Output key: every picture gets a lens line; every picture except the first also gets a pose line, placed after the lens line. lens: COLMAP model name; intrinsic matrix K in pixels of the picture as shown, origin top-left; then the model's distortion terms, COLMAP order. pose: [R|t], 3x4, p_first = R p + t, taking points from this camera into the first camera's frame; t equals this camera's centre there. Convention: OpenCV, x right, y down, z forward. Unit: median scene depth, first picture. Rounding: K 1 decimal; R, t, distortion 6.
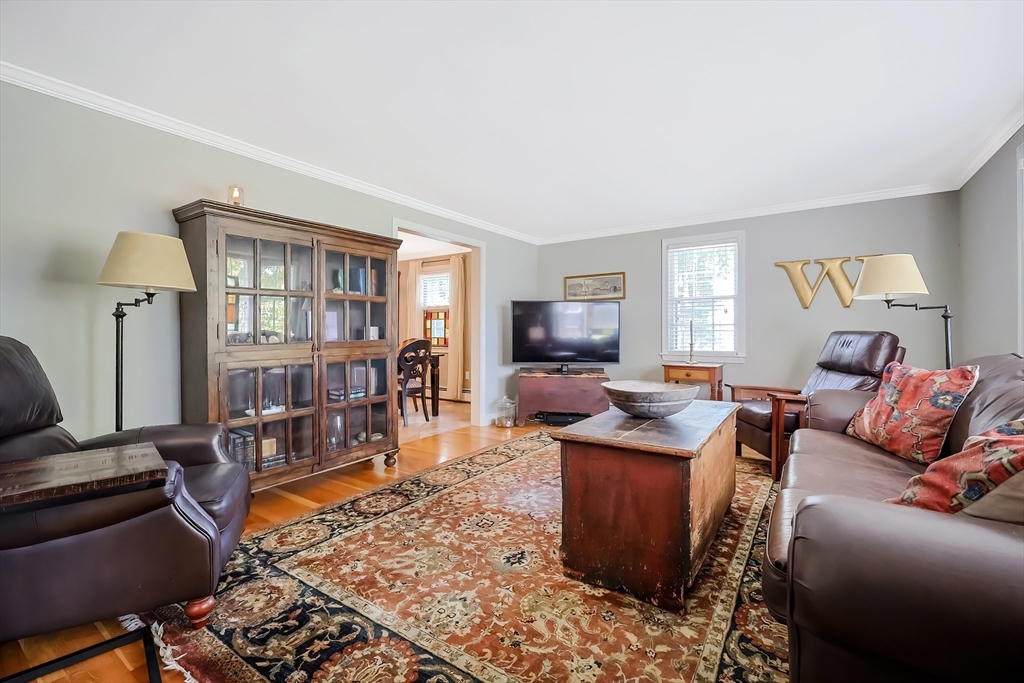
lens RADIAL K [[440.1, 0, 512.5], [0, 440.1, 336.9], [0, 0, 1]] dist [-0.000850, -0.000071]
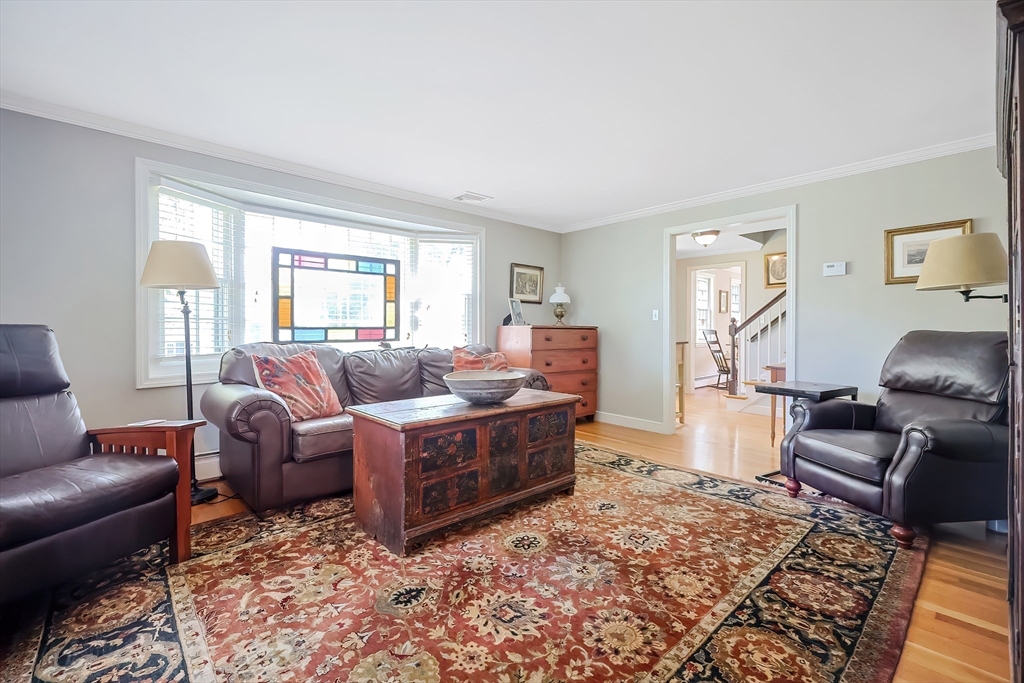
lens RADIAL K [[440.1, 0, 513.4], [0, 440.1, 337.2], [0, 0, 1]] dist [-0.000850, -0.000071]
pose [[-0.974521, -0.002969, 0.224277, -0.012031], [0.001816, 0.999775, 0.021128, -0.011315], [-0.224289, 0.020998, -0.974296, 1.886696]]
